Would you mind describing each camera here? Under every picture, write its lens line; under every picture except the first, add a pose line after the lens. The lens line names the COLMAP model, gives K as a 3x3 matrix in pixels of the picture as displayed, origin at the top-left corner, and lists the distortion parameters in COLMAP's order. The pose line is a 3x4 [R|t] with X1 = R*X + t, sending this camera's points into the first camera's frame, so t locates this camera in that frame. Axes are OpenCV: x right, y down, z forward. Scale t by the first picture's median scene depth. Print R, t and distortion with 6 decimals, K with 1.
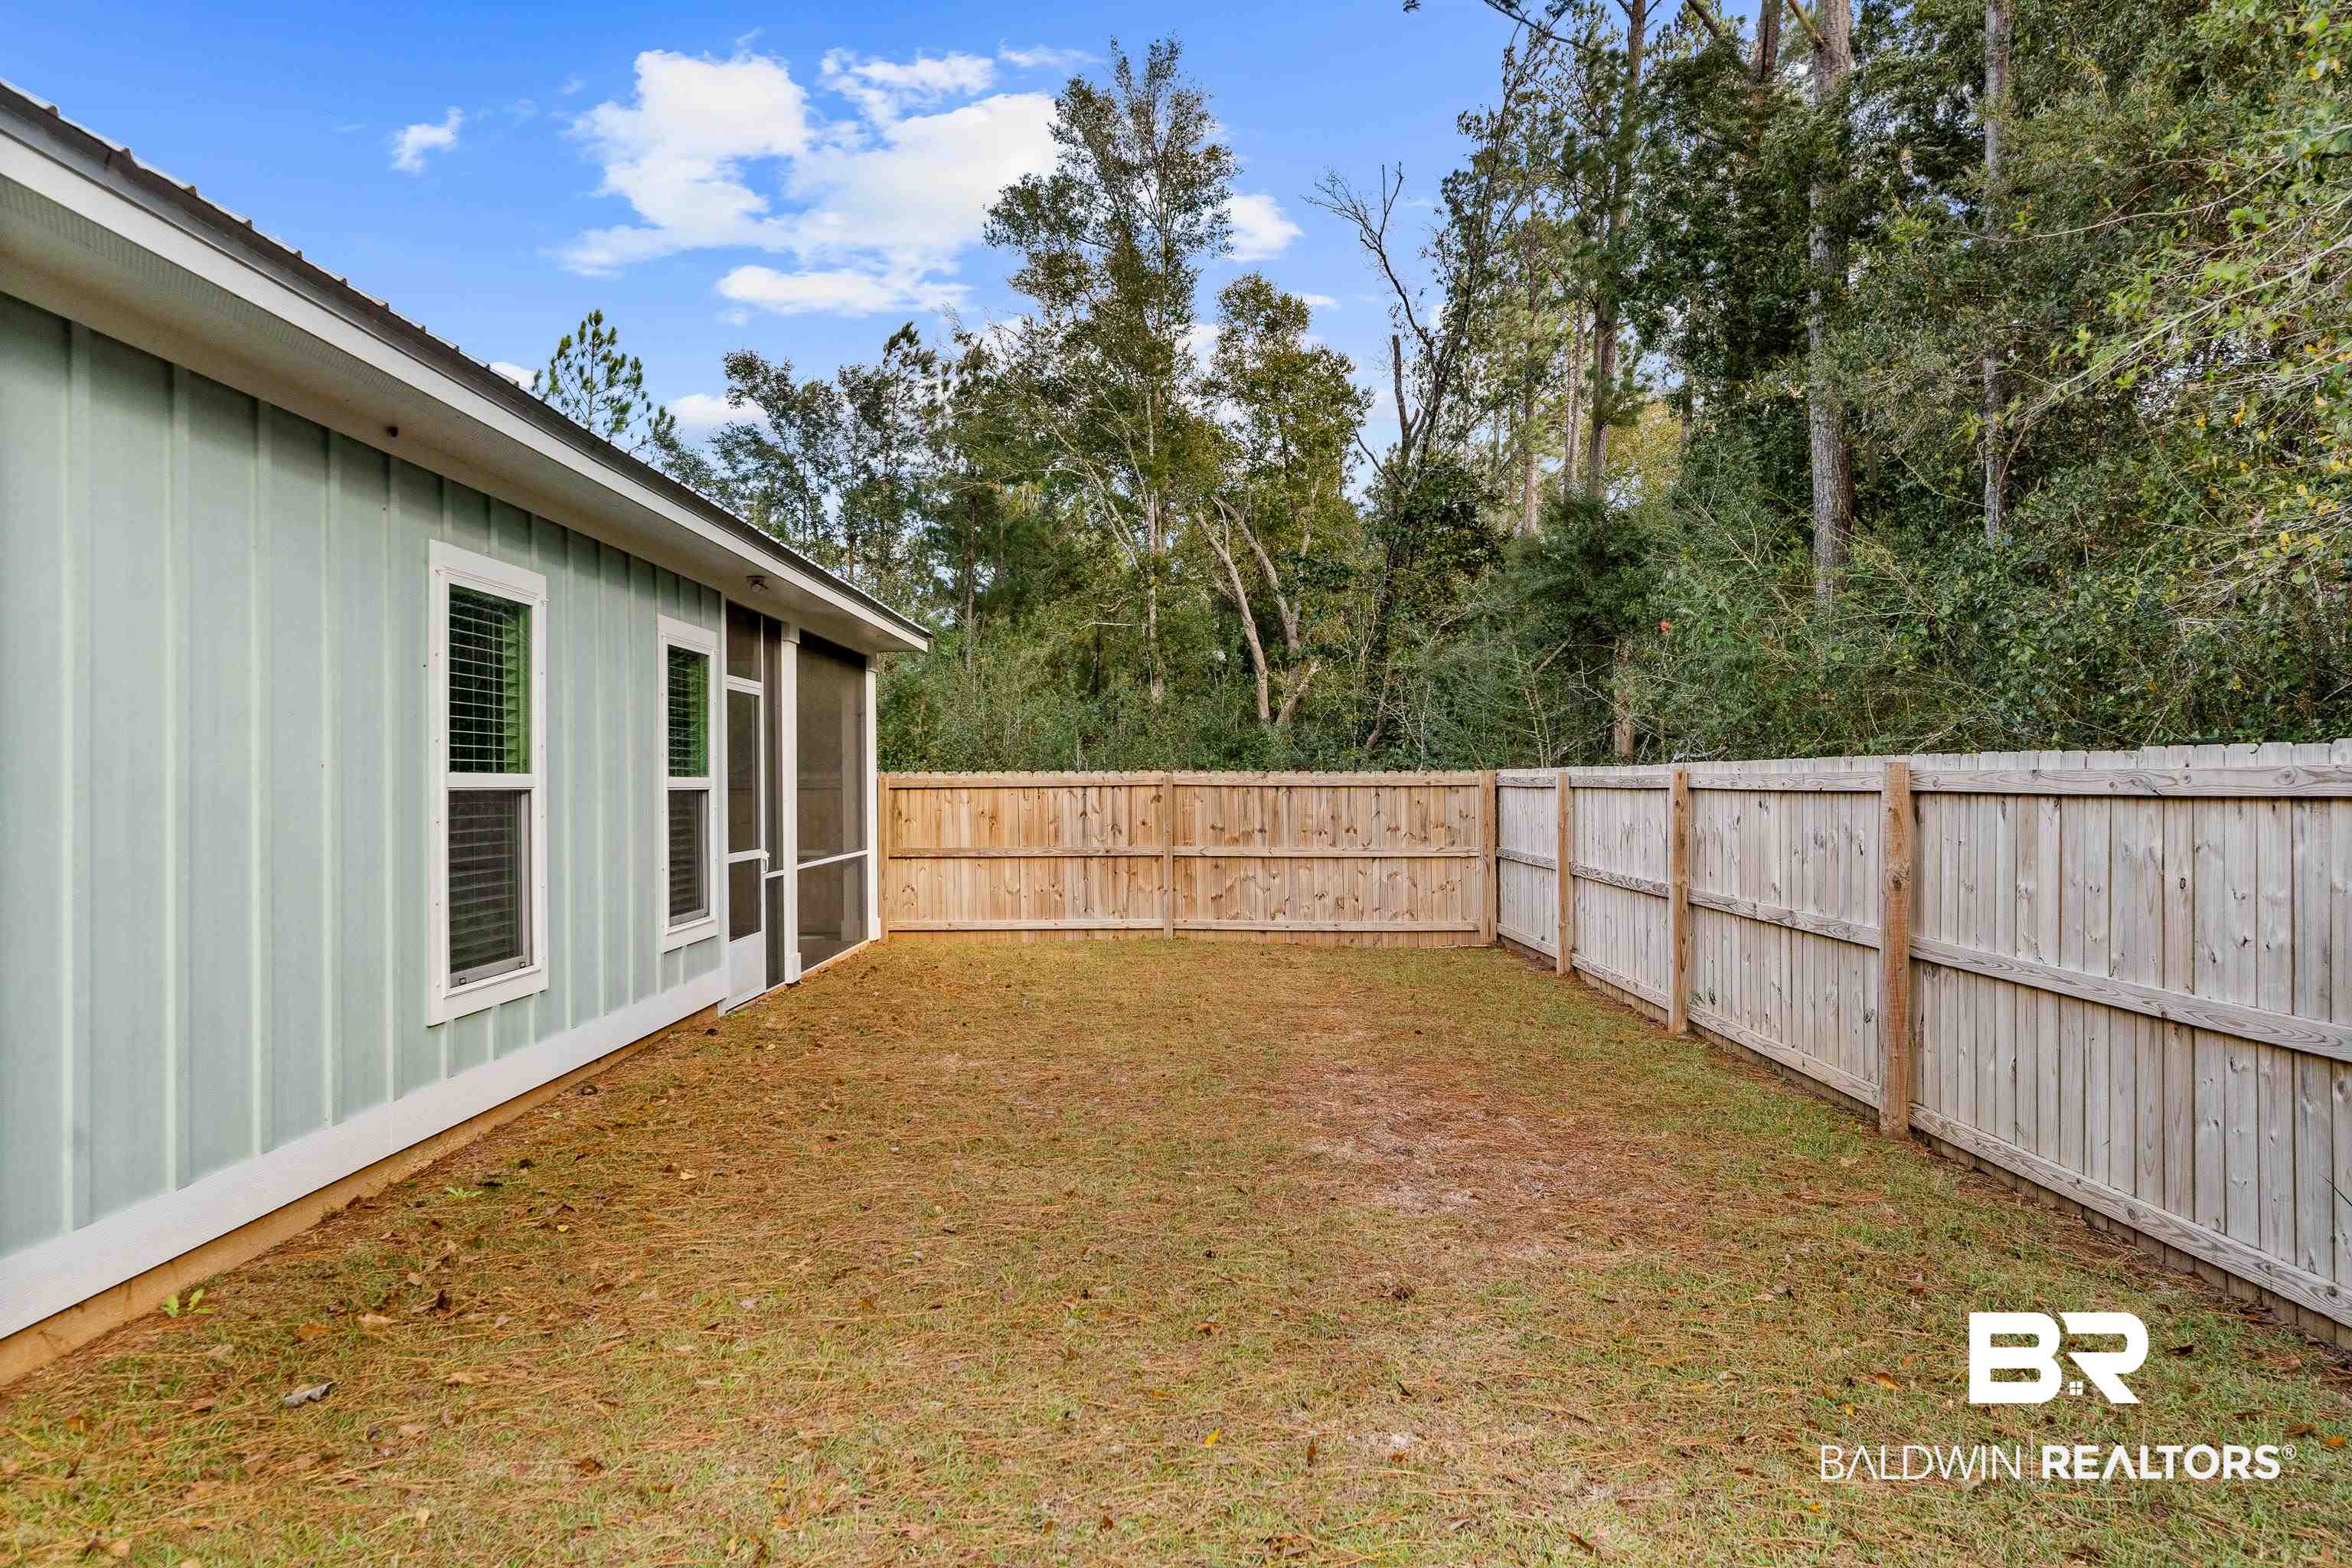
lens RADIAL K [[1581.7, 0, 1167.6], [0, 1581.7, 781.5], [0, 0, 1]] dist [0.005264, 0.000046]
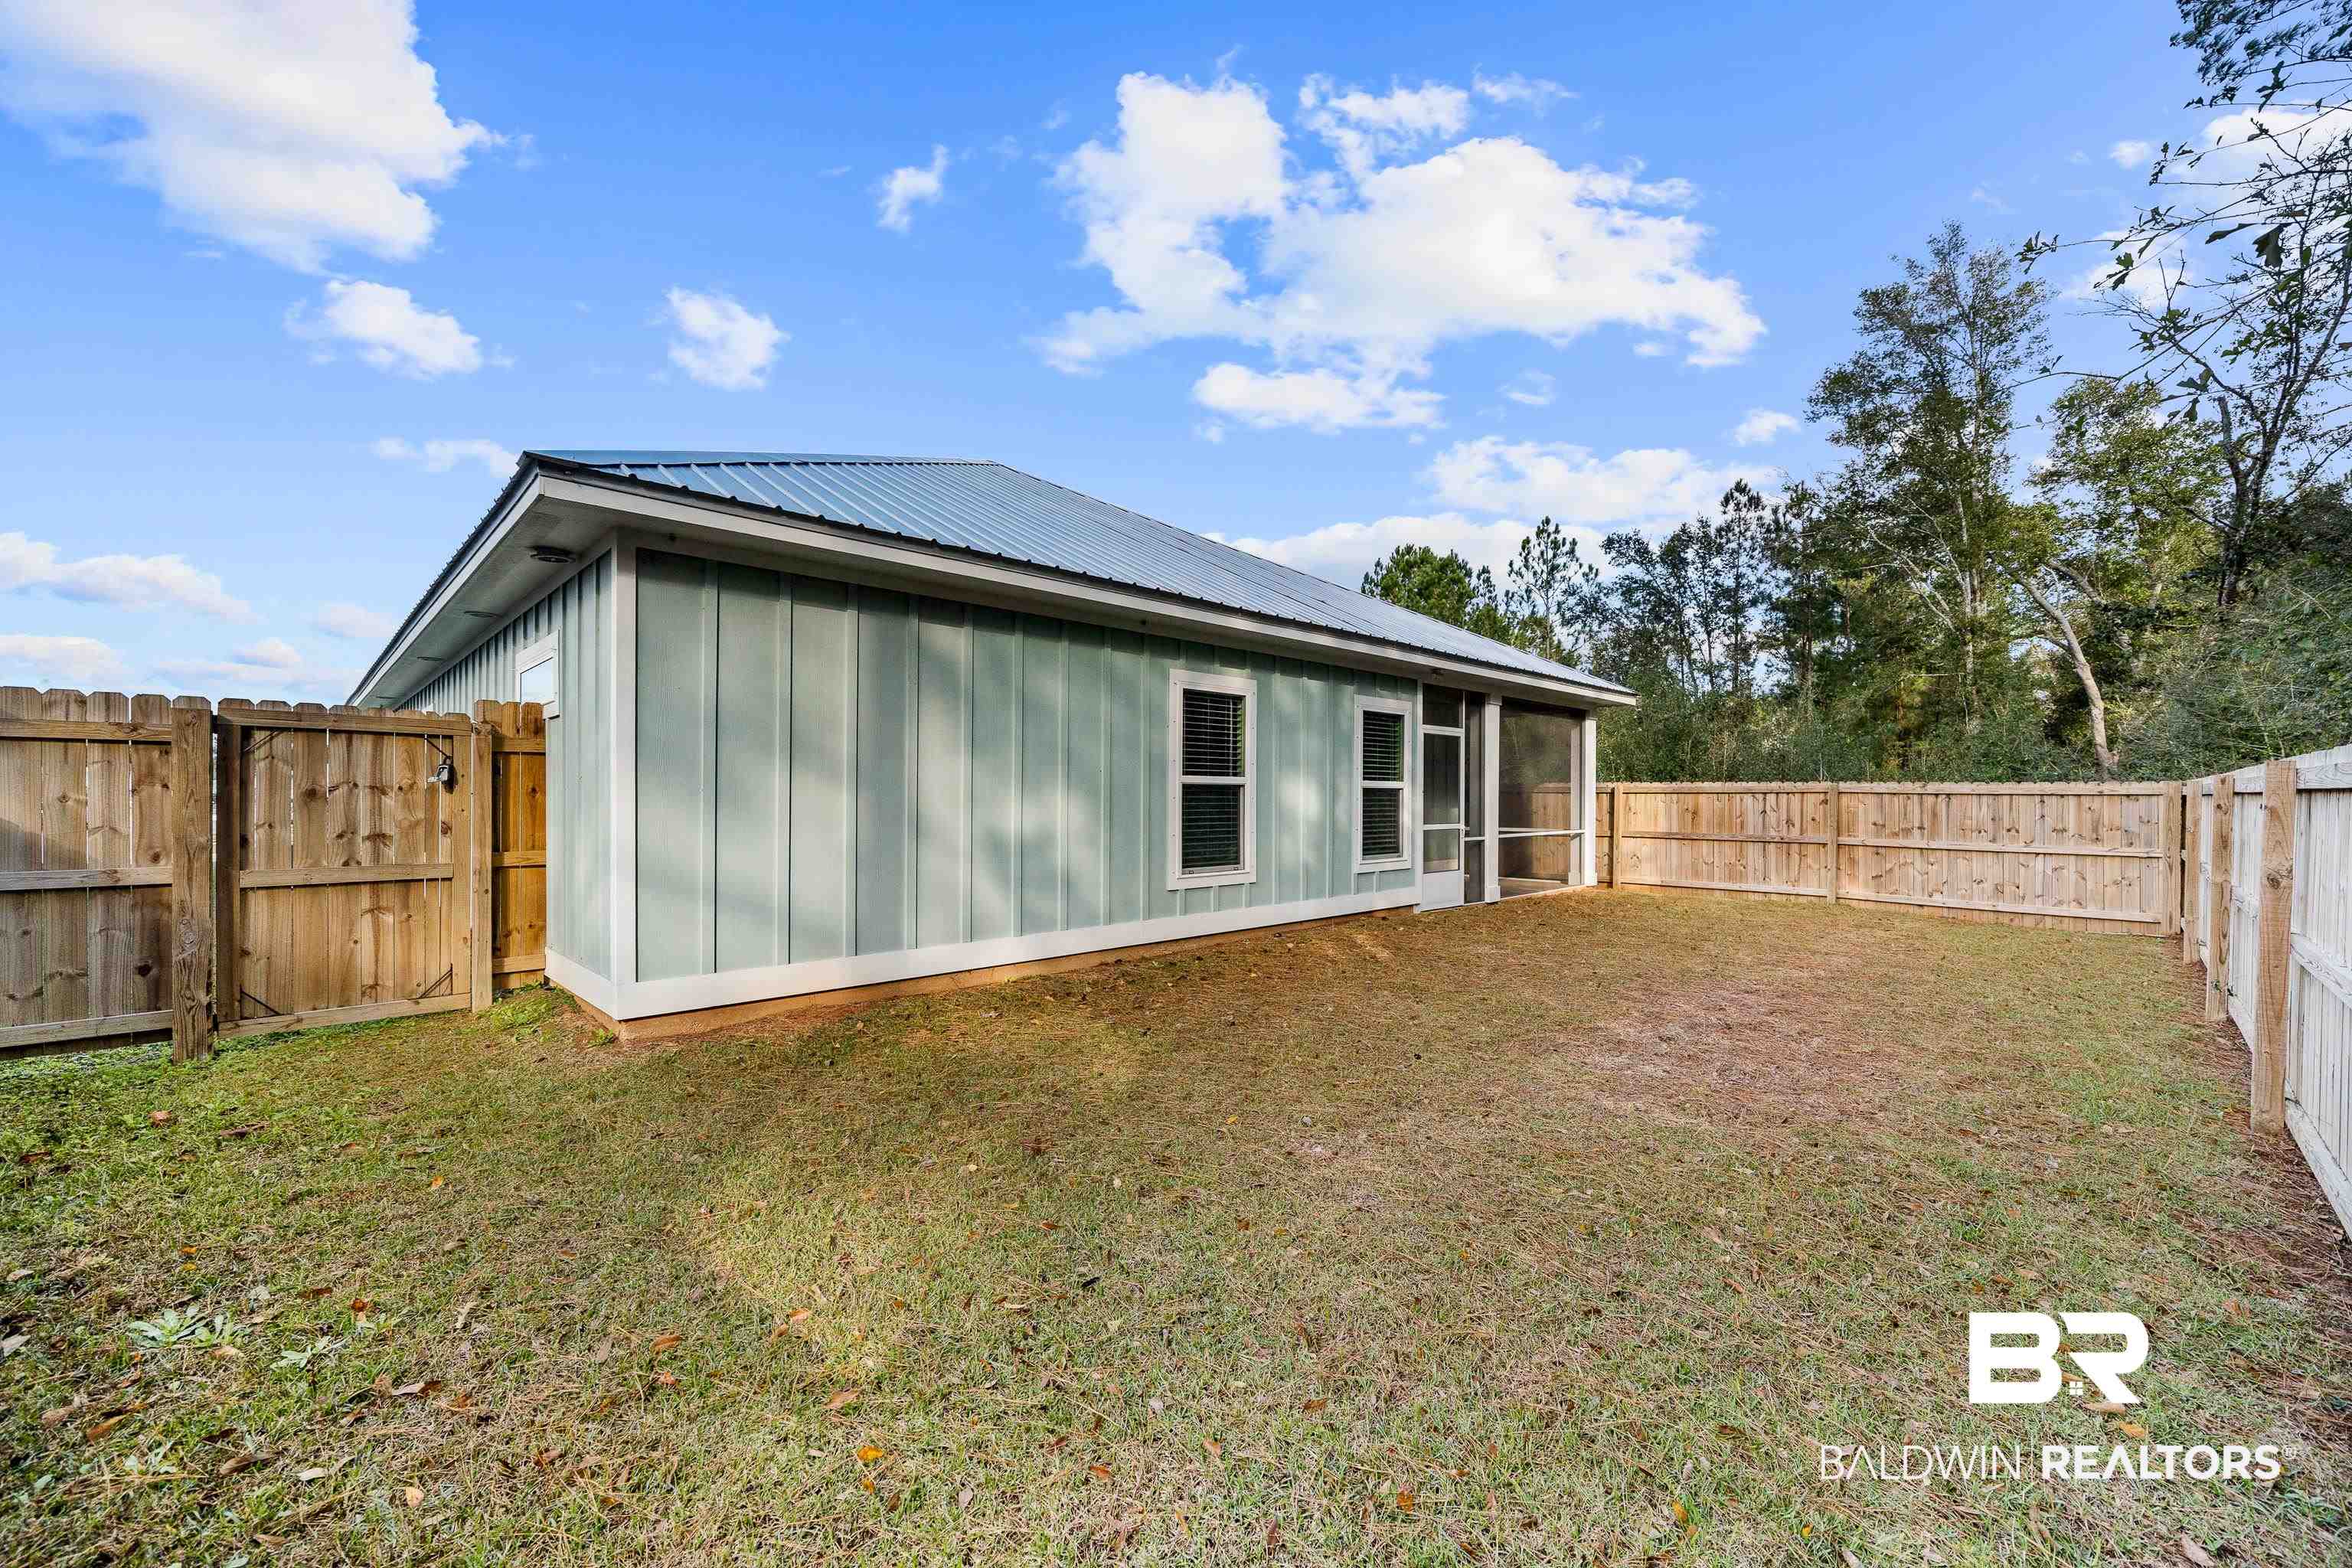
lens RADIAL K [[905.9, 0, 1167.1], [0, 905.9, 794.7], [0, 0, 1]] dist [-0.000503, -0.000085]
pose [[0.708761, 0.012146, -0.705344, 0.145361], [-0.008919, 0.999926, 0.008257, 0.003081], [0.705392, 0.000439, 0.708817, 0.033635]]
